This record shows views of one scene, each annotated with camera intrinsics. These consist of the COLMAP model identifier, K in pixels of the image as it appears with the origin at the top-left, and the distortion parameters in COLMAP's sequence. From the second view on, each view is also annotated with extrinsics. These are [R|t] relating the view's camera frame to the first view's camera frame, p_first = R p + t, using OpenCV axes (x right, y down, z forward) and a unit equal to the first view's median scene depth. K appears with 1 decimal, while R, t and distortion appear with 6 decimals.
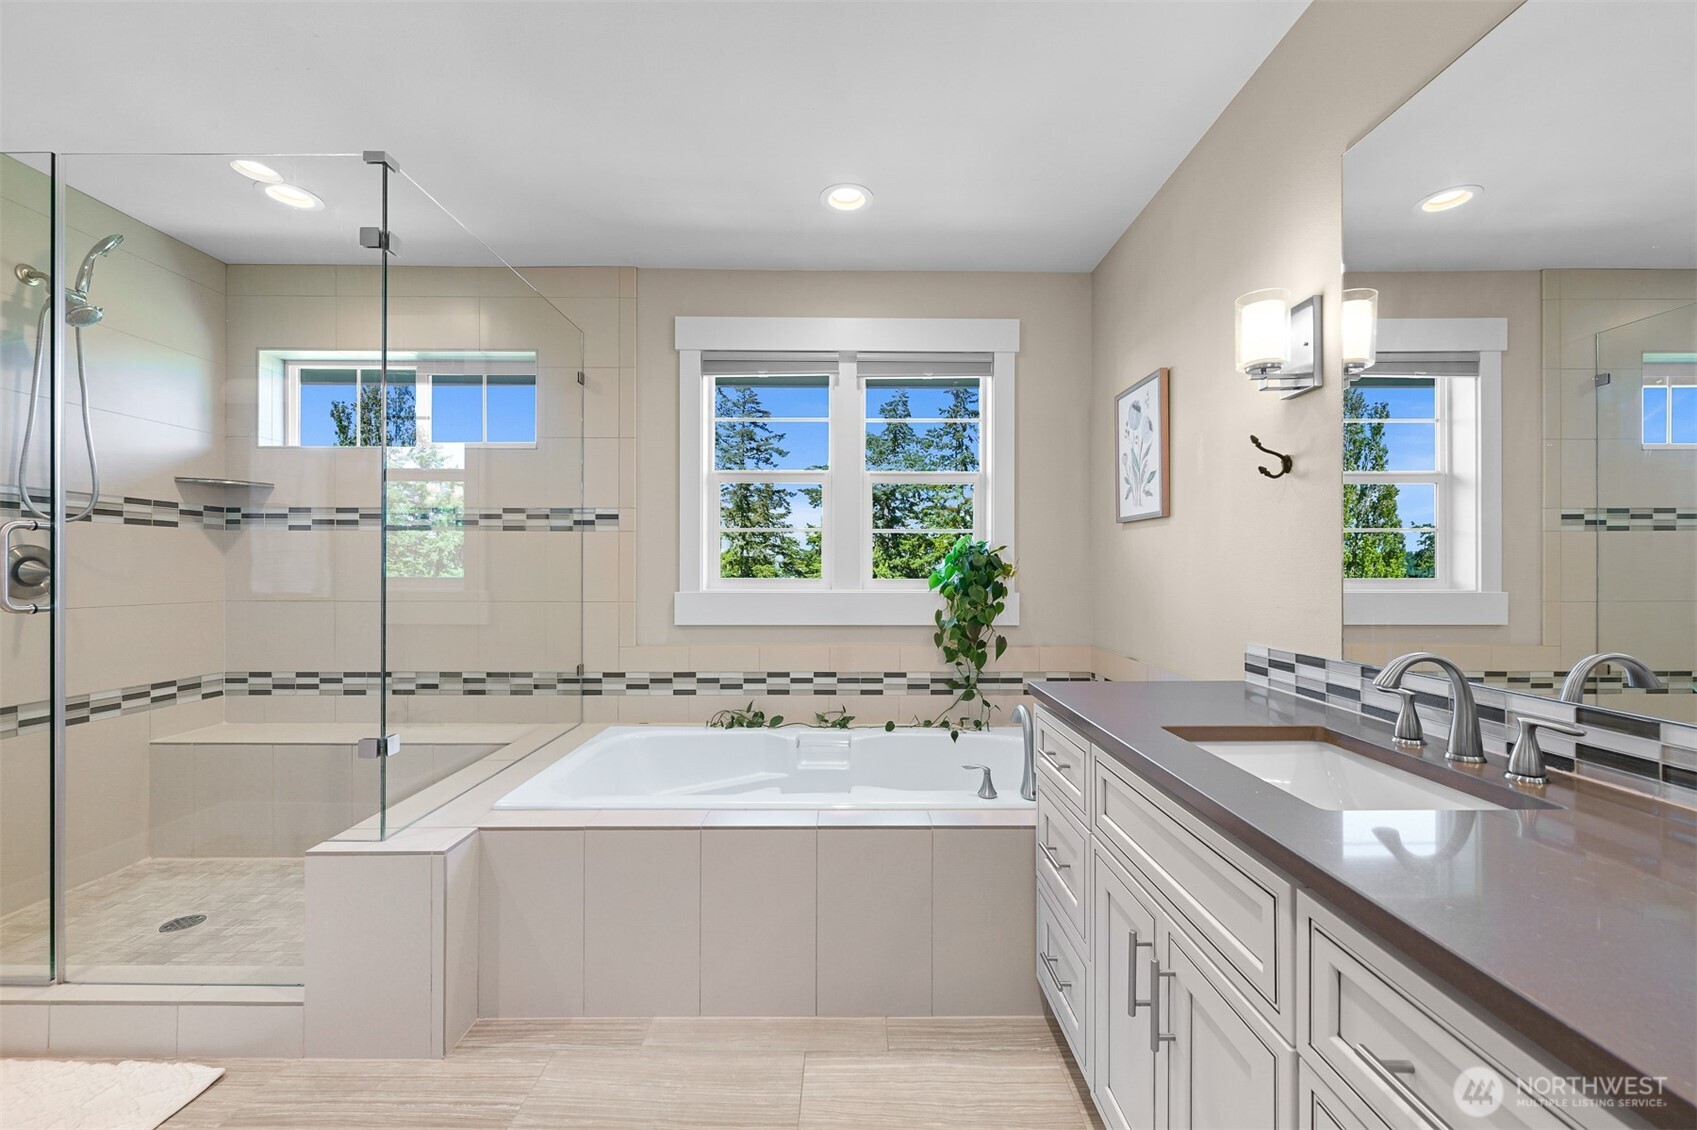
lens RADIAL K [[673.8, 0, 873.5], [0, 673.8, 571.9], [0, 0, 1]] dist [-0.000544, -0.000444]
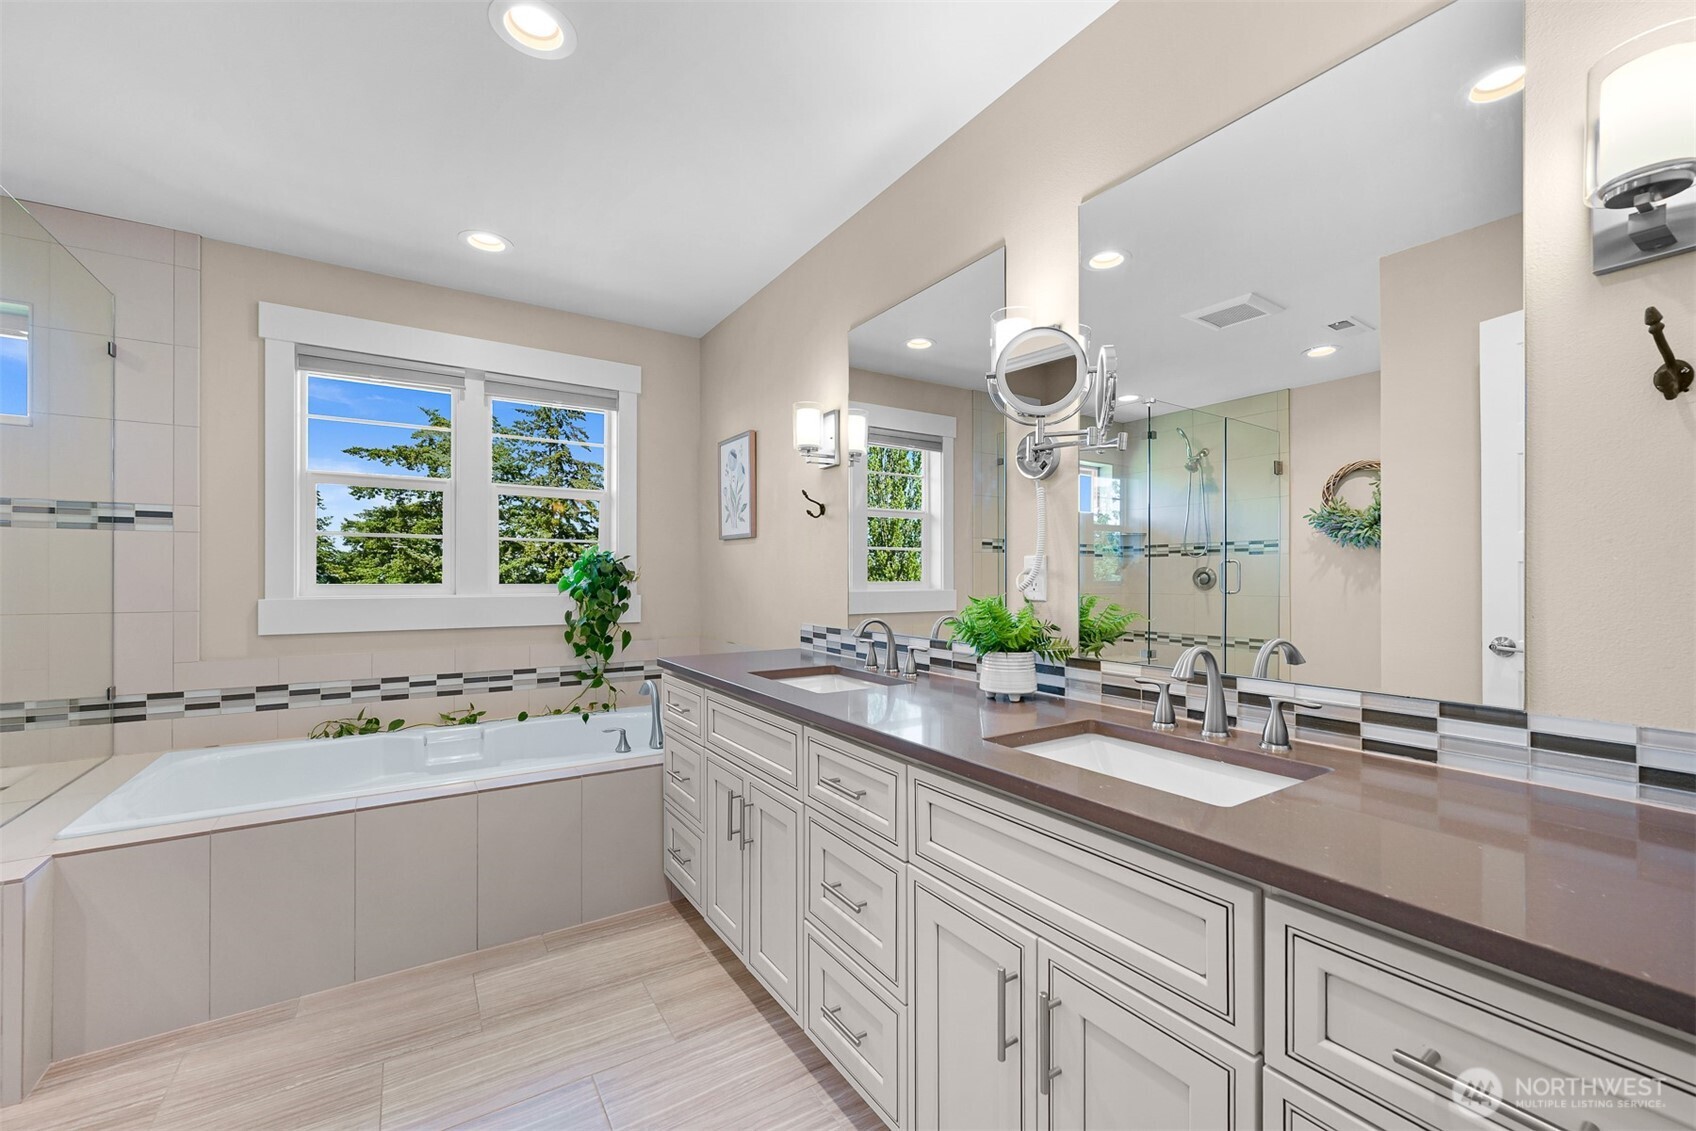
lens RADIAL K [[673.4, 0, 866.7], [0, 673.4, 577.7], [0, 0, 1]] dist [-0.000544, -0.000444]
pose [[0.845013, -0.000490, 0.534745, -0.094041], [0.001189, 0.999999, -0.000963, 0.002218], [-0.534744, 0.001449, 0.845013, -0.251539]]
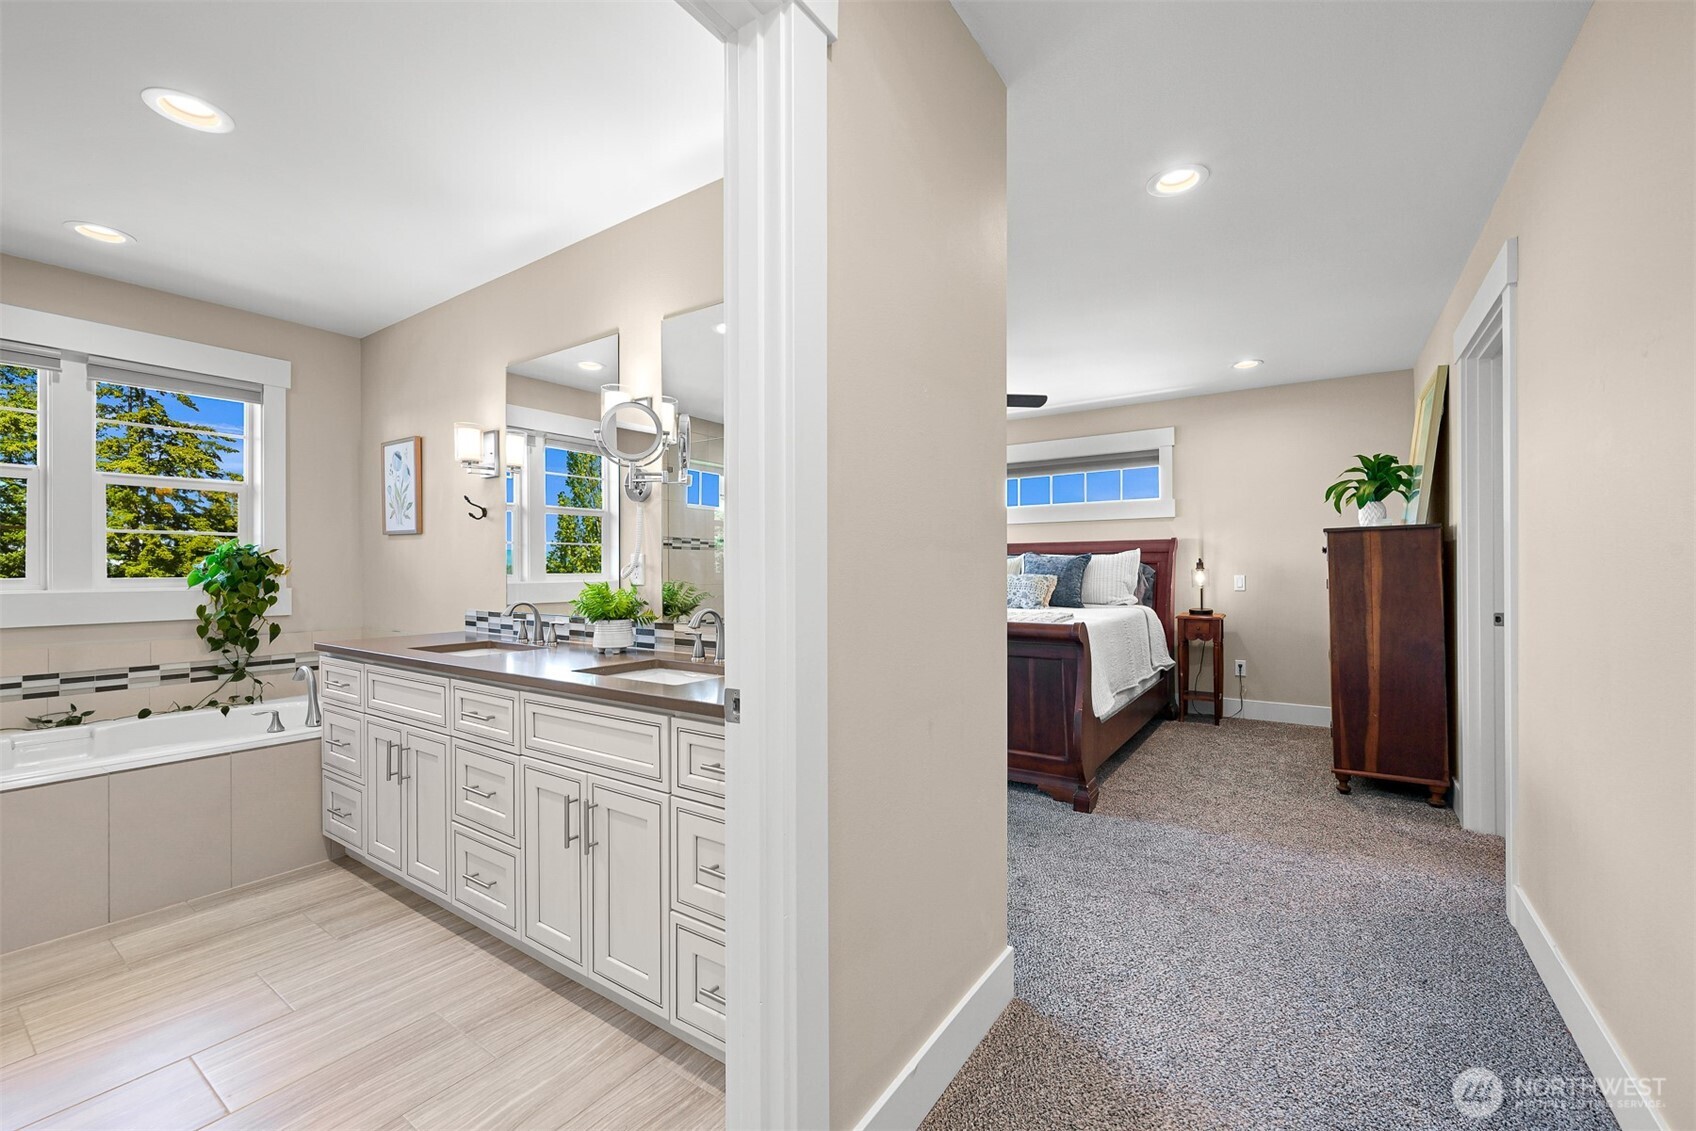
lens RADIAL K [[670.7, 0, 848.8], [0, 670.7, 571.3], [0, 0, 1]] dist [0.002953, -0.001498]
pose [[0.585376, -0.004073, 0.810752, -0.195714], [0.004788, 0.999987, 0.001566, 0.004204], [-0.810748, 0.002965, 0.585388, -0.577839]]
